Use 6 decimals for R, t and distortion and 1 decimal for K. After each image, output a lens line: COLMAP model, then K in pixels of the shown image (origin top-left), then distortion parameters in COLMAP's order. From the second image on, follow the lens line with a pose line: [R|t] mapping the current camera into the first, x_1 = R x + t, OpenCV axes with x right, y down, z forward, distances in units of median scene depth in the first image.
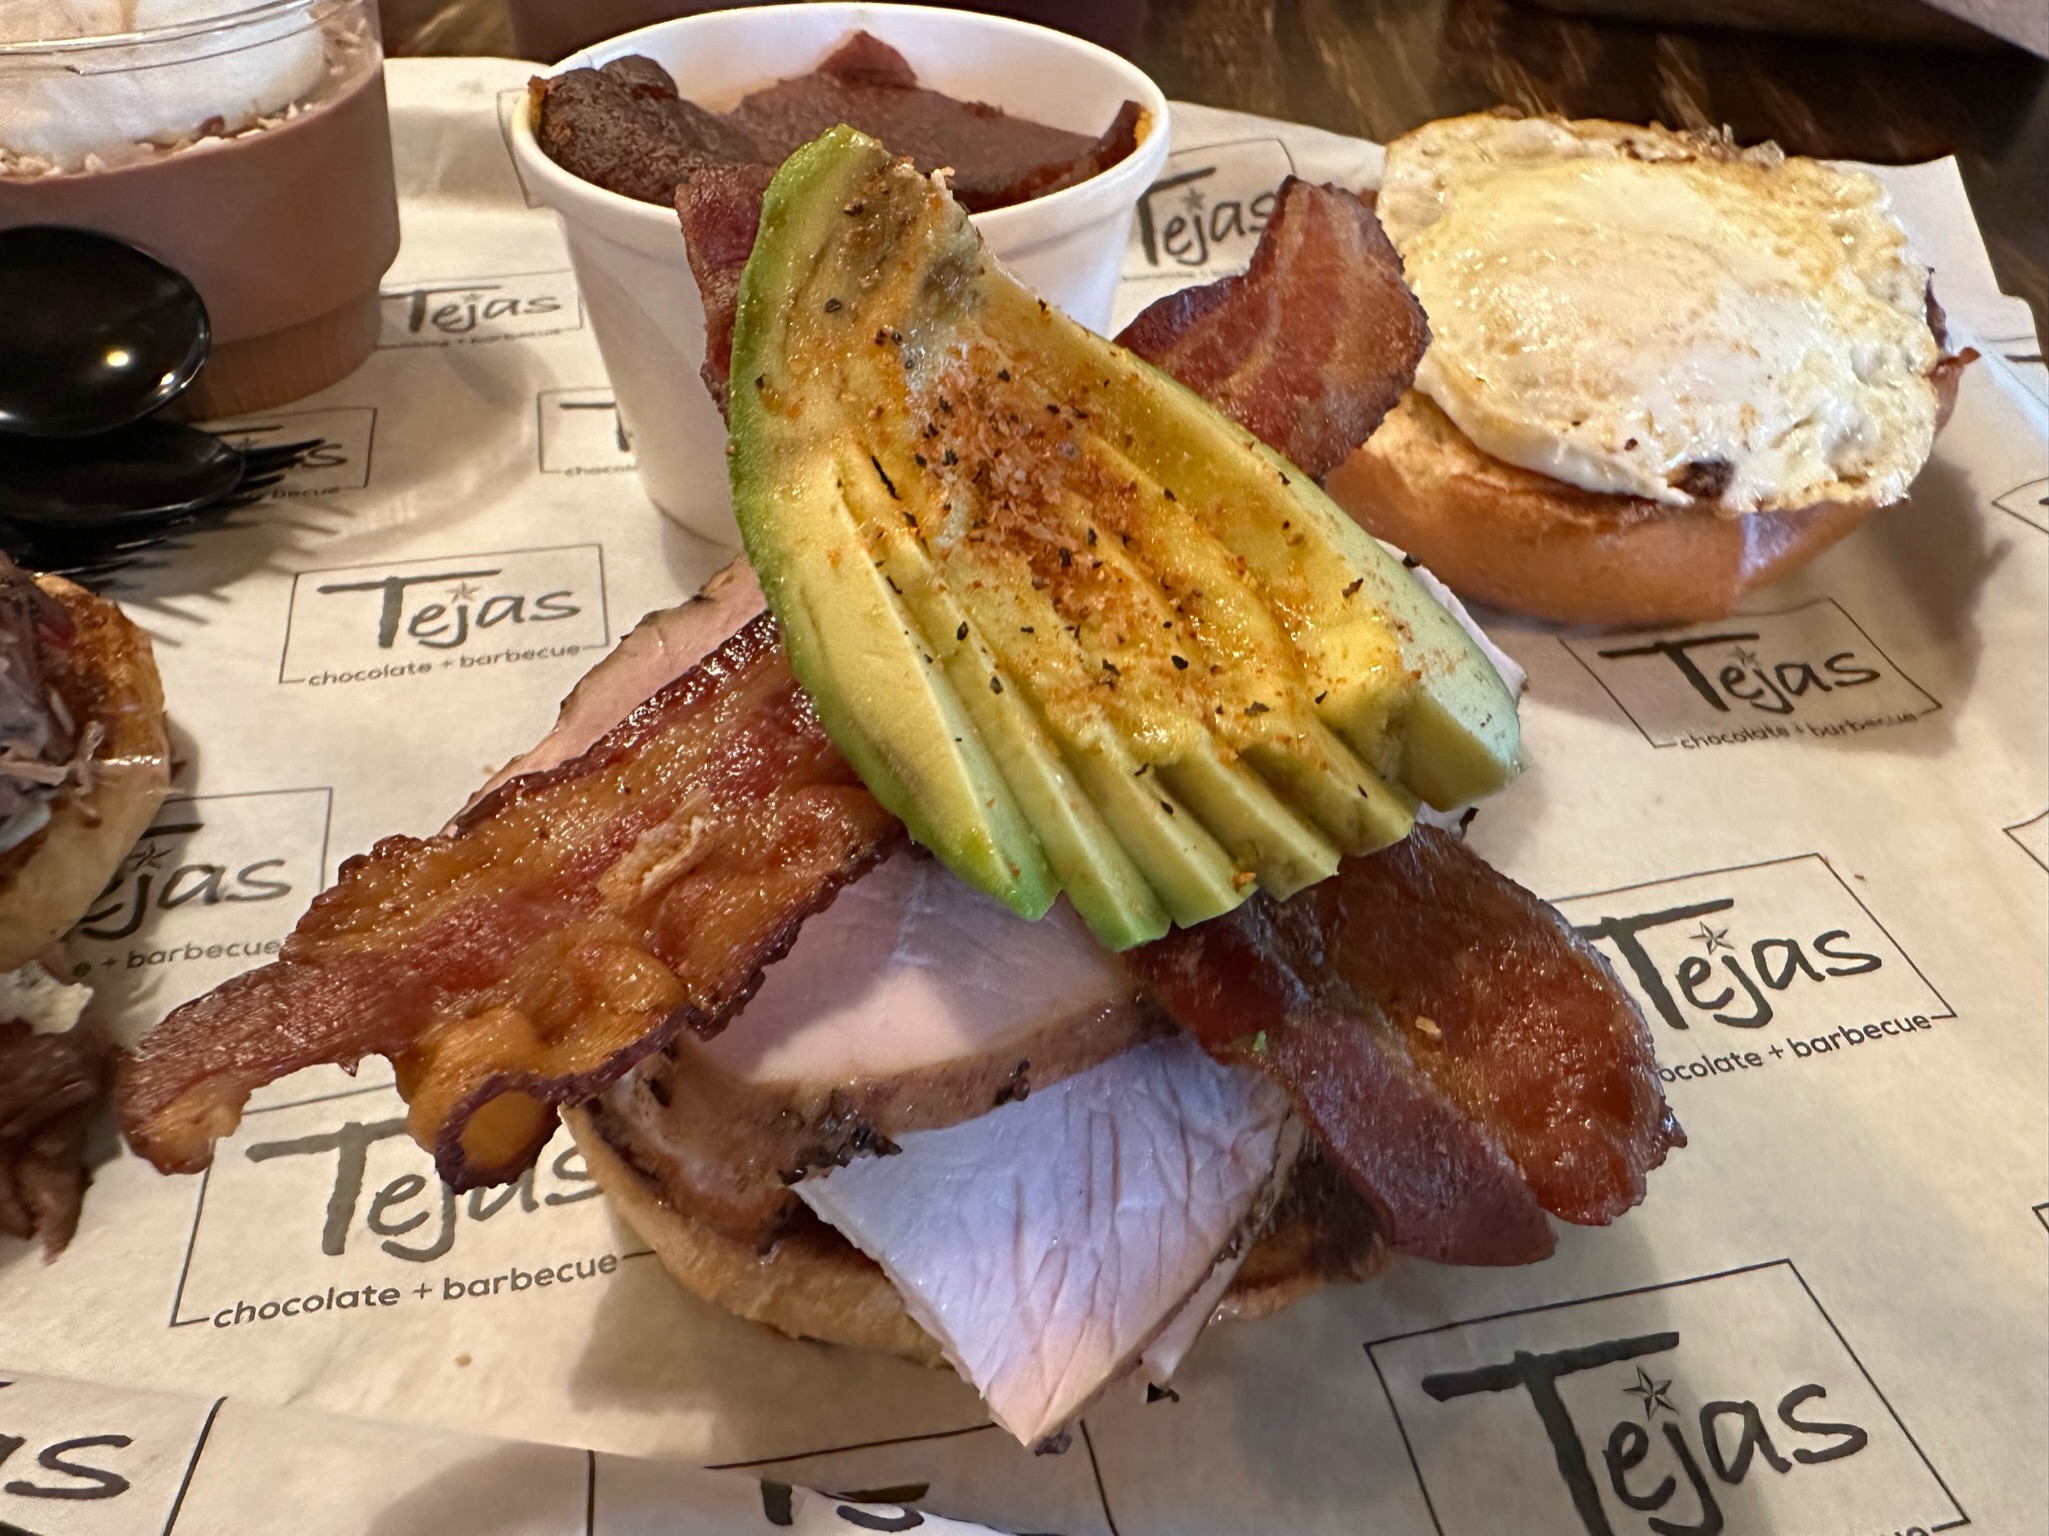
lens RADIAL K [[1688.3, 0, 1017.1], [0, 1688.3, 767.7], [0, 0, 1]] dist [0.034654, -0.020833]
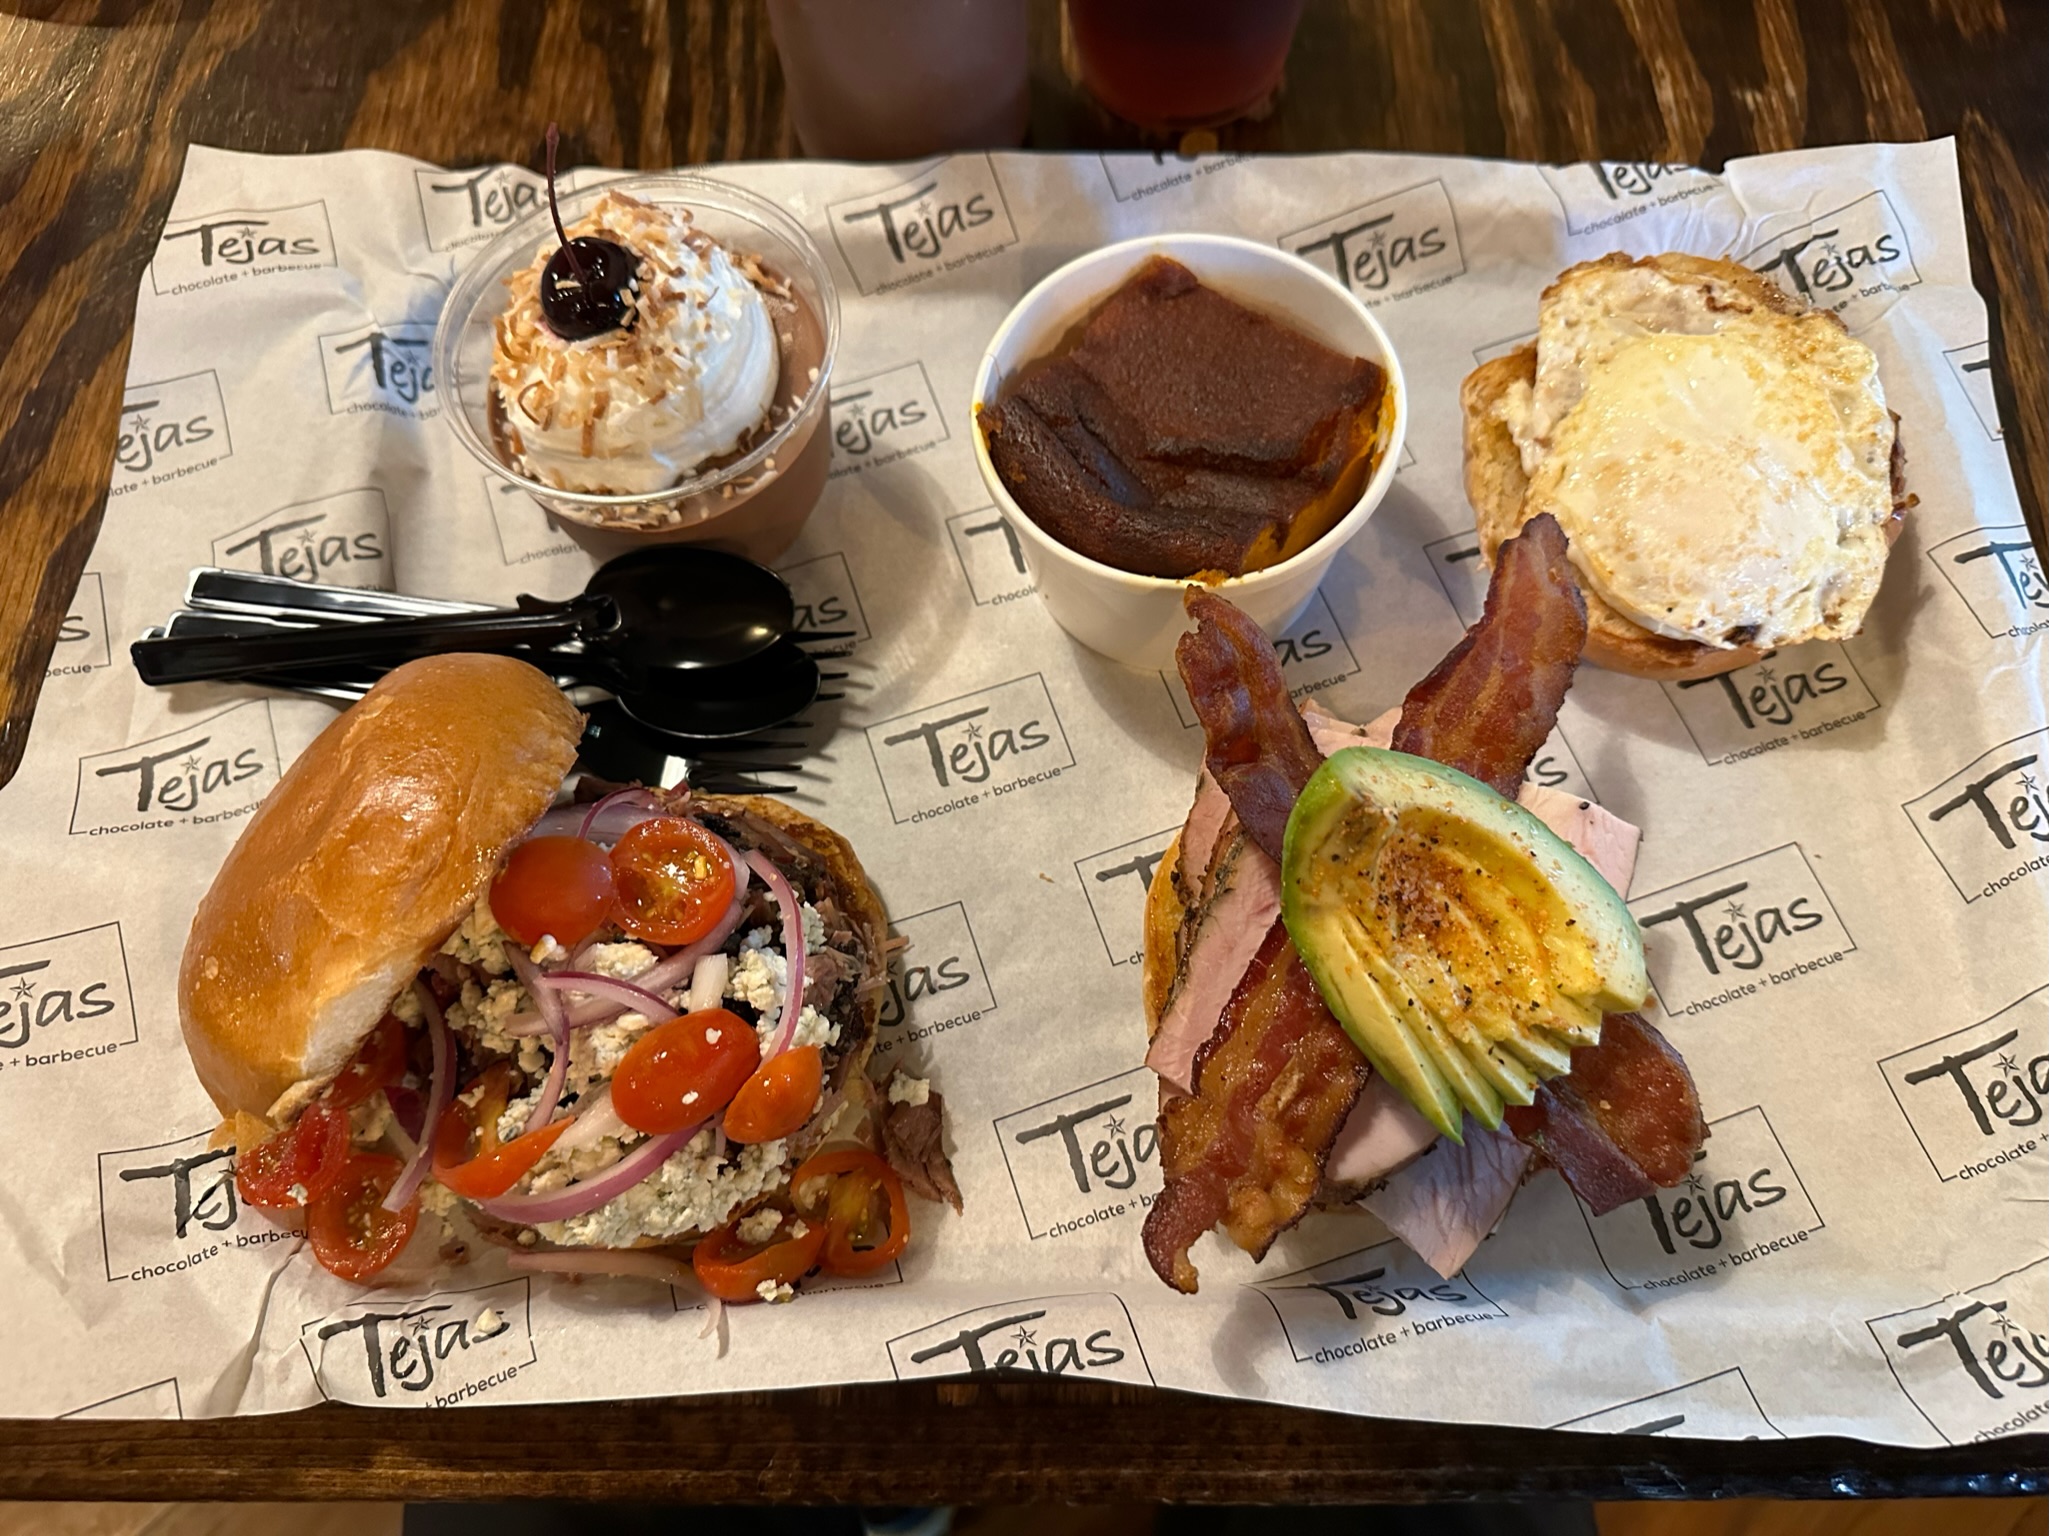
lens RADIAL K [[1983.6, 0, 1027.6], [0, 1983.6, 767.2], [0, 0, 1]] dist [0.000764, 0.000000]
pose [[0.992339, -0.123542, -0.000458, -0.311898], [0.111706, 0.895672, 0.430458, -0.973606], [-0.052769, -0.427212, 0.902610, -0.784064]]
